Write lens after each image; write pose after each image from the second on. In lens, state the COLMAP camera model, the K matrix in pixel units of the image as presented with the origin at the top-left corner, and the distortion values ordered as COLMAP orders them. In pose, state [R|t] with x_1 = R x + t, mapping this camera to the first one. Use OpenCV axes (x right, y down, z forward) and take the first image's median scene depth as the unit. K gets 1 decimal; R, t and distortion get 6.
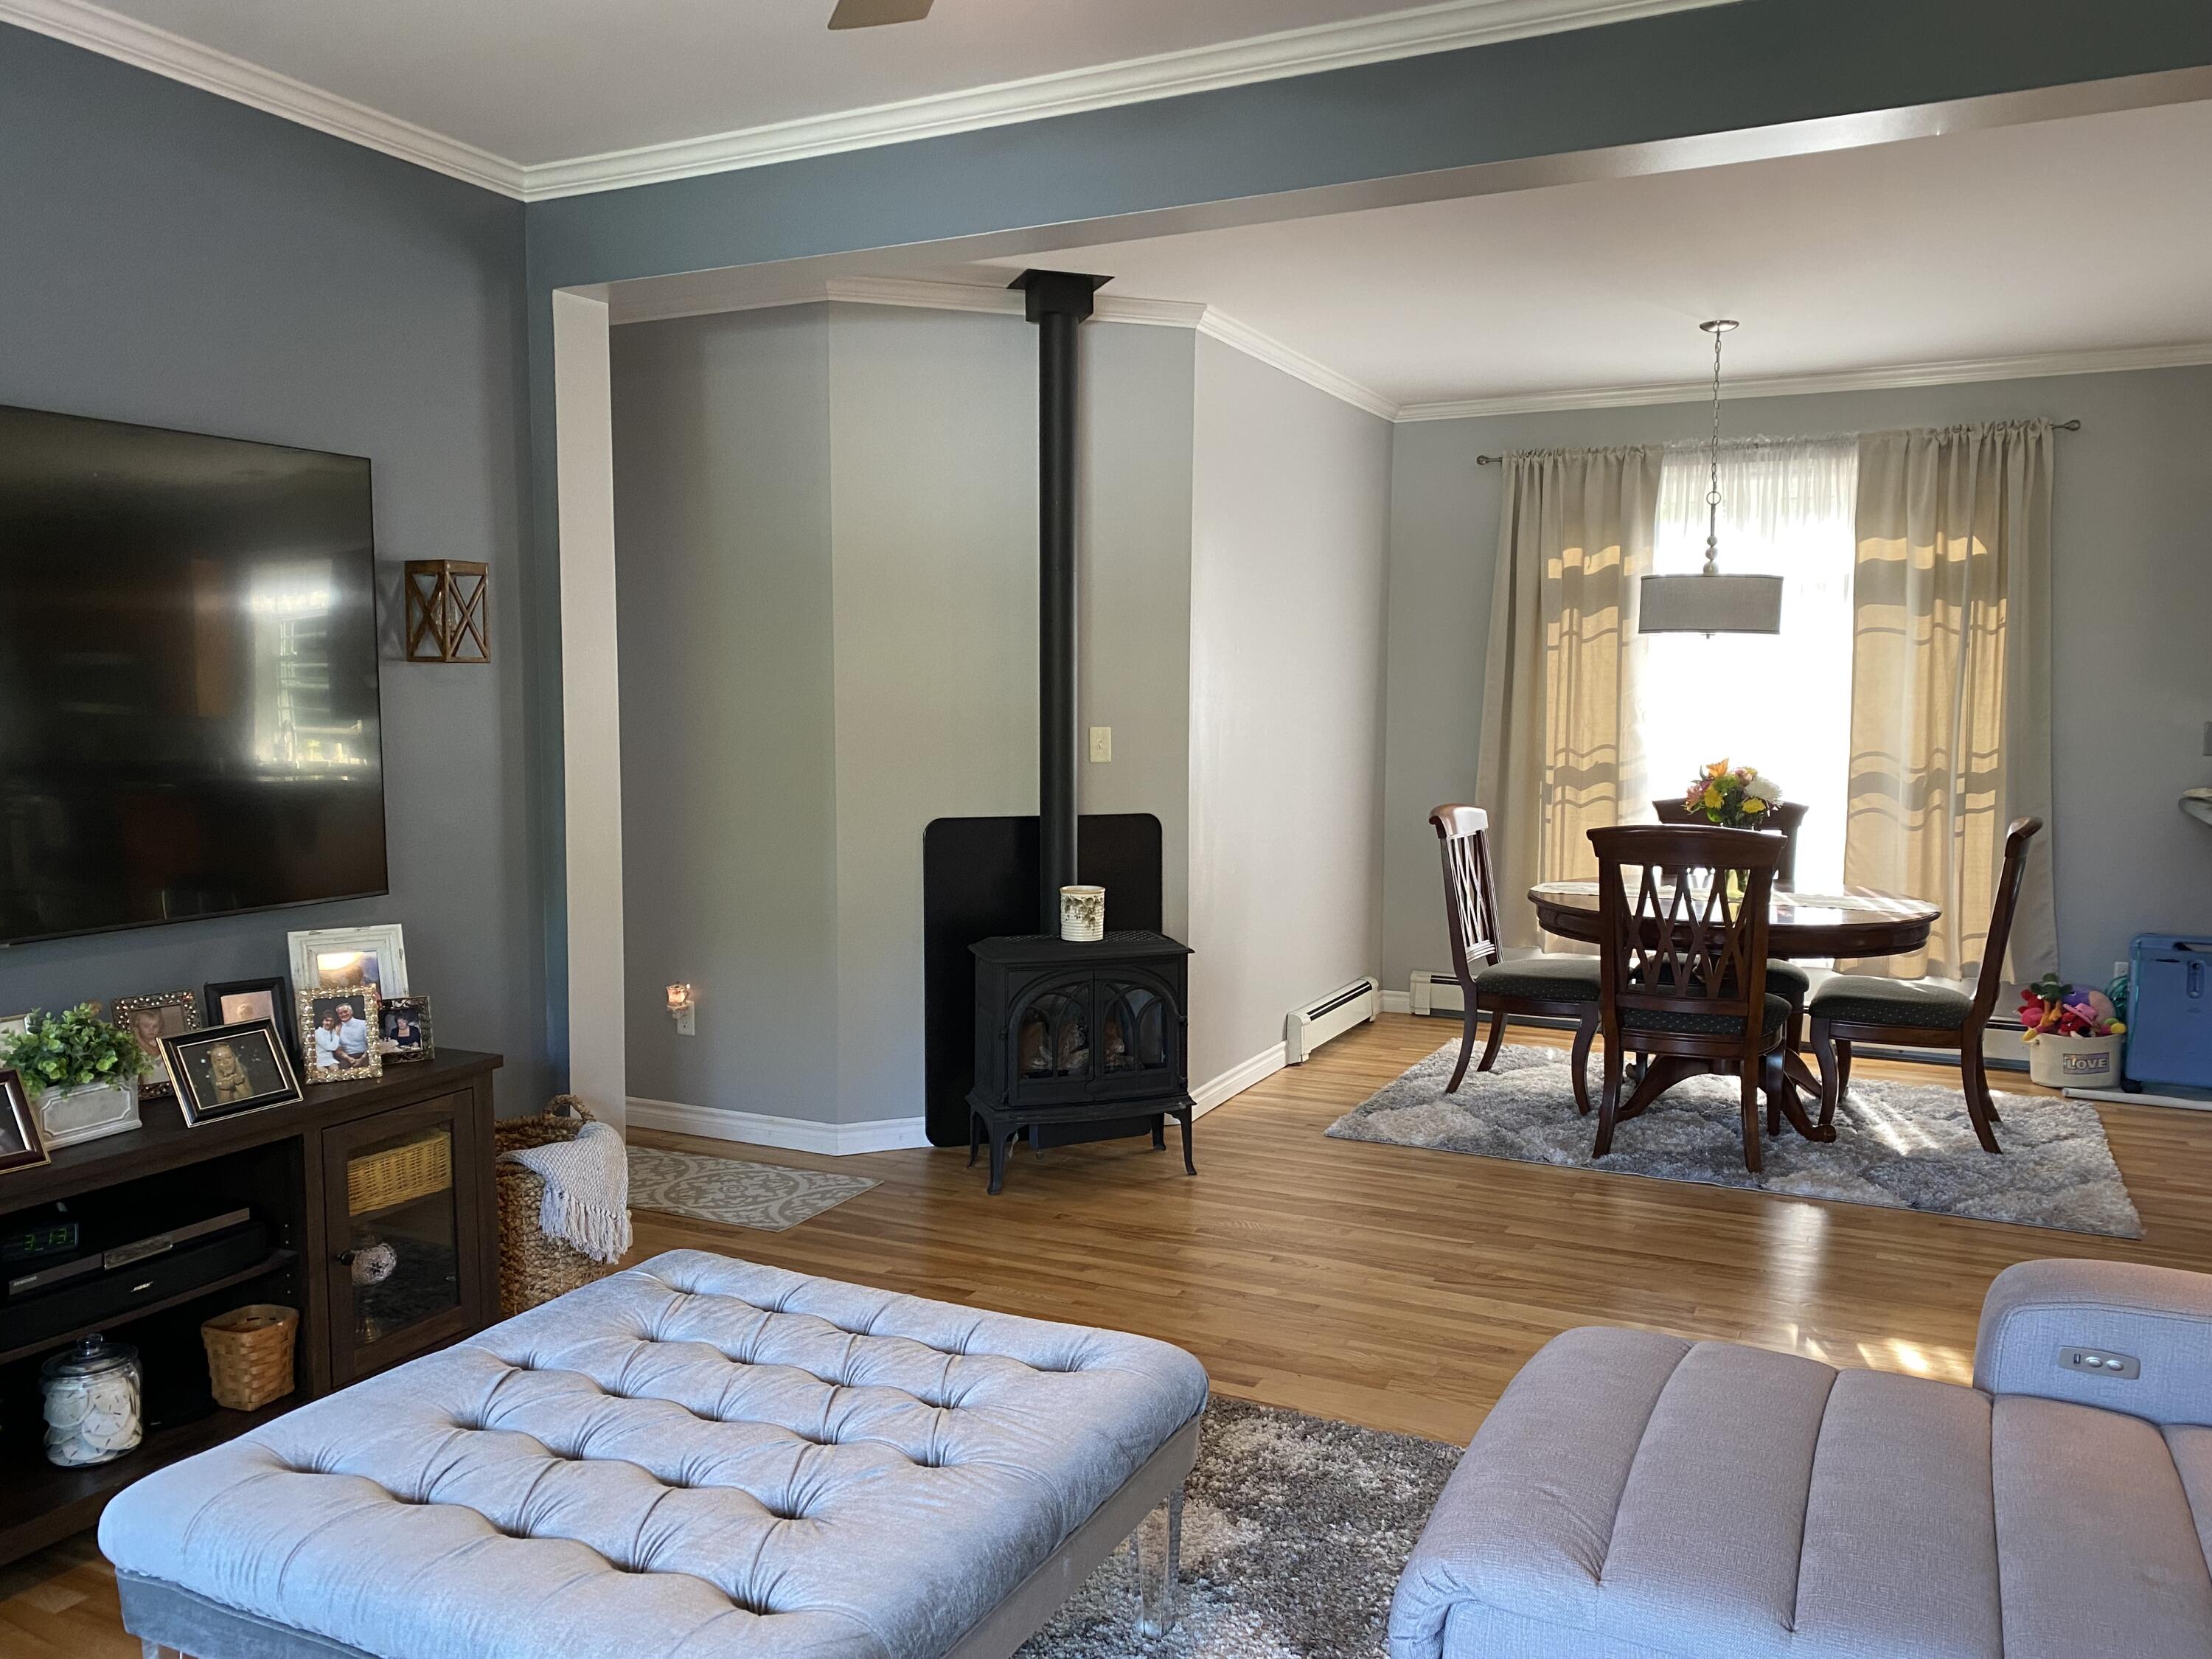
lens RADIAL K [[1676.0, 0, 1106.0], [0, 1676.0, 829.5], [0, 0, 1]] dist [0.082868, -0.161314]
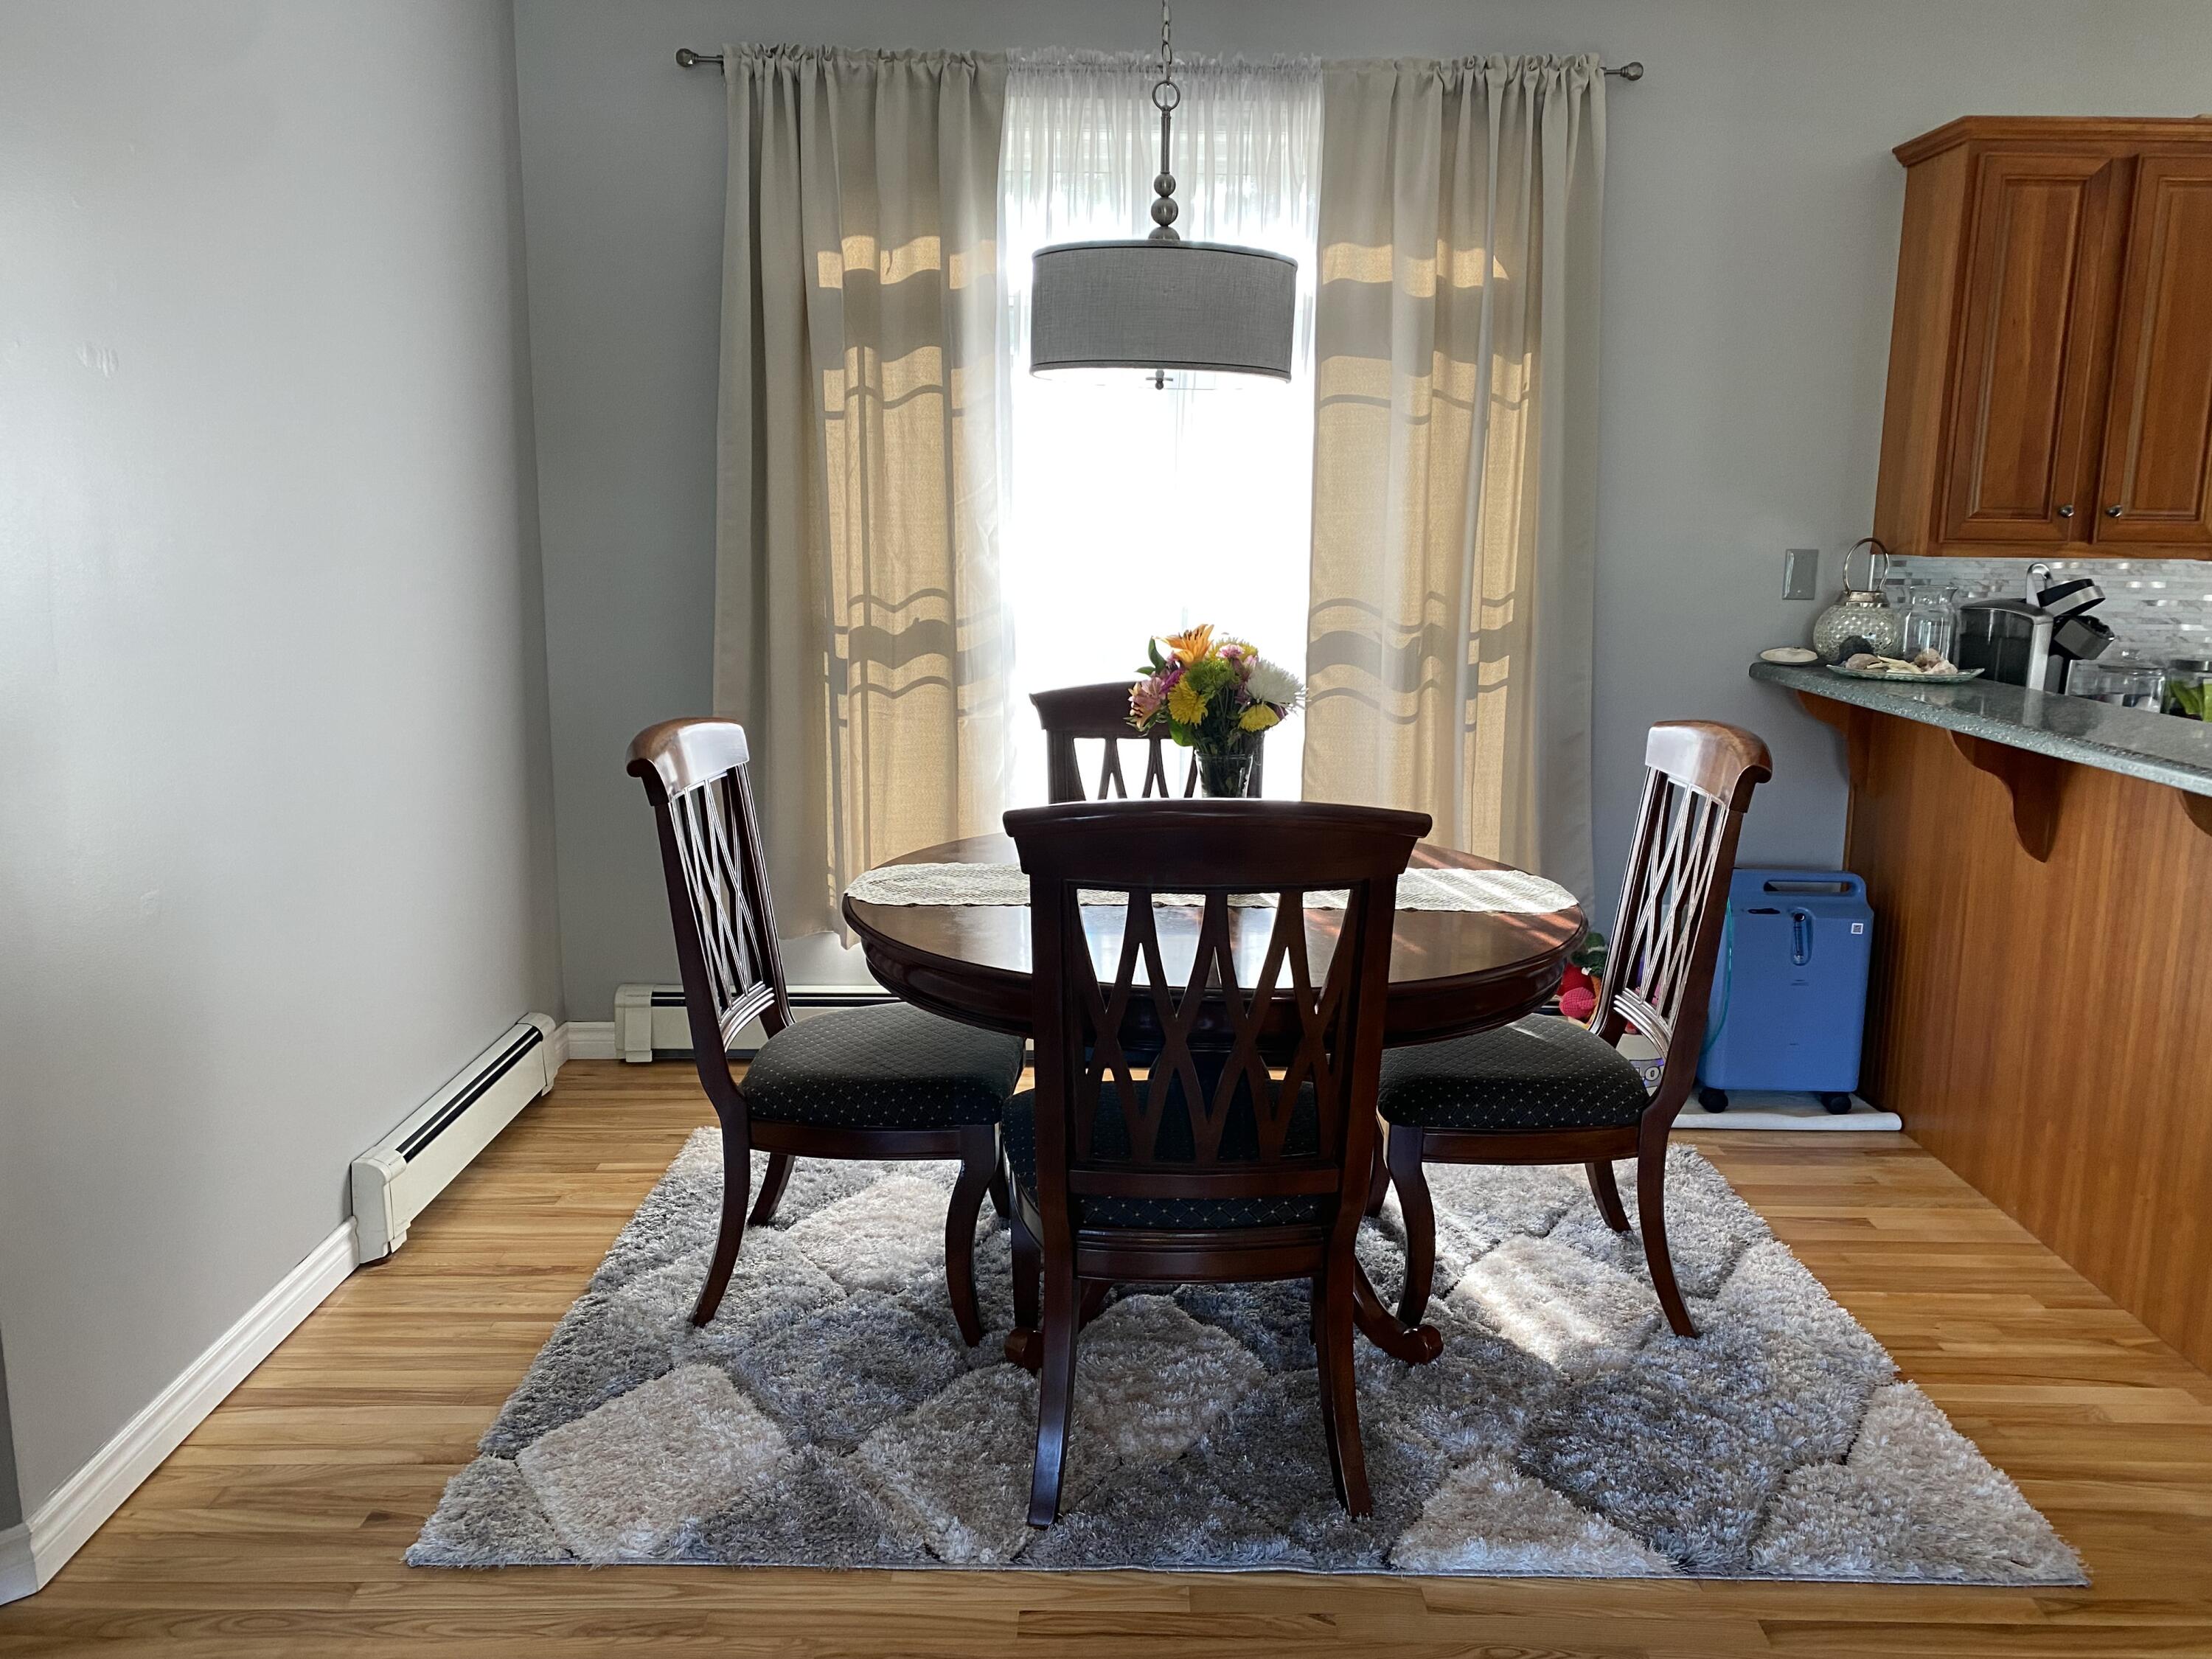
lens RADIAL K [[1697.0, 0, 1122.2], [0, 1697.0, 831.3], [0, 0, 1]] dist [0.019301, -0.004762]
pose [[0.893318, -0.074977, 0.443127, 0.097277], [0.027756, 0.993308, 0.112113, -0.033609], [-0.448567, -0.087853, 0.889421, 0.481184]]
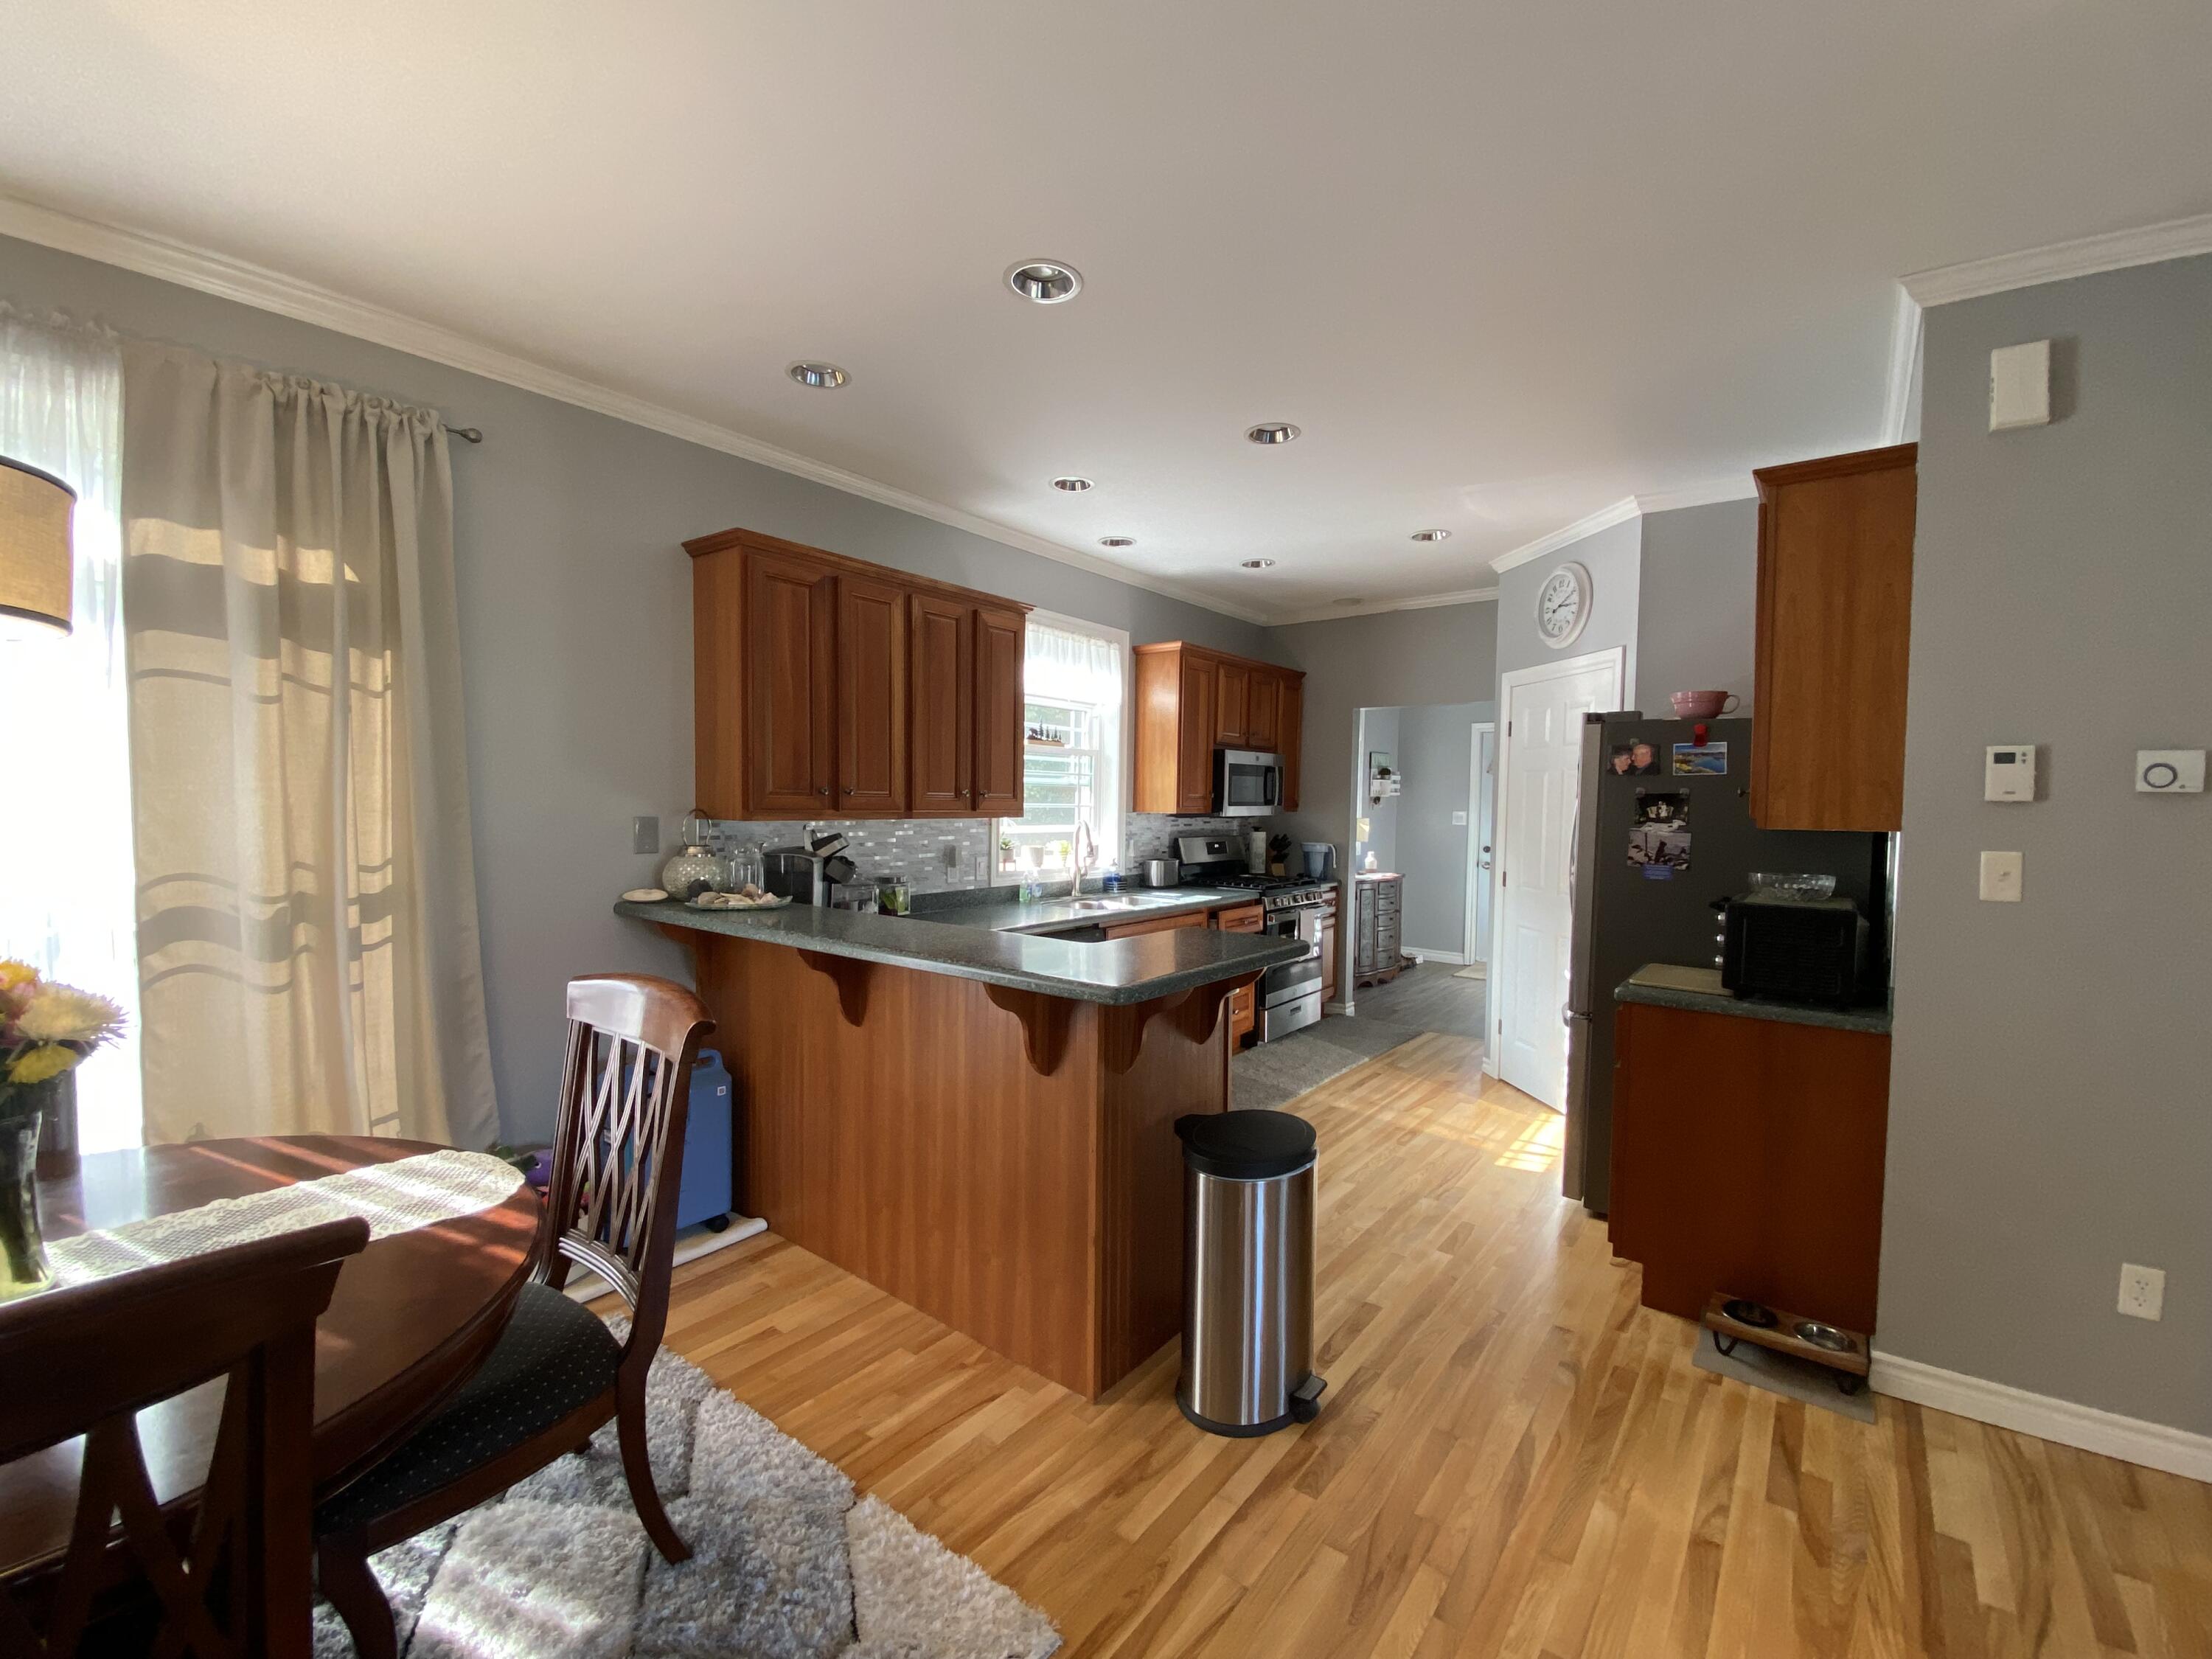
lens RADIAL K [[932.7, 0, 1107.5], [0, 932.7, 838.2], [0, 0, 1]] dist [0.025043, -0.023635]
pose [[0.197063, -0.045379, 0.979340, 0.195033], [0.065629, 0.997298, 0.033005, -0.049307], [-0.978192, 0.057769, 0.199509, 0.621365]]
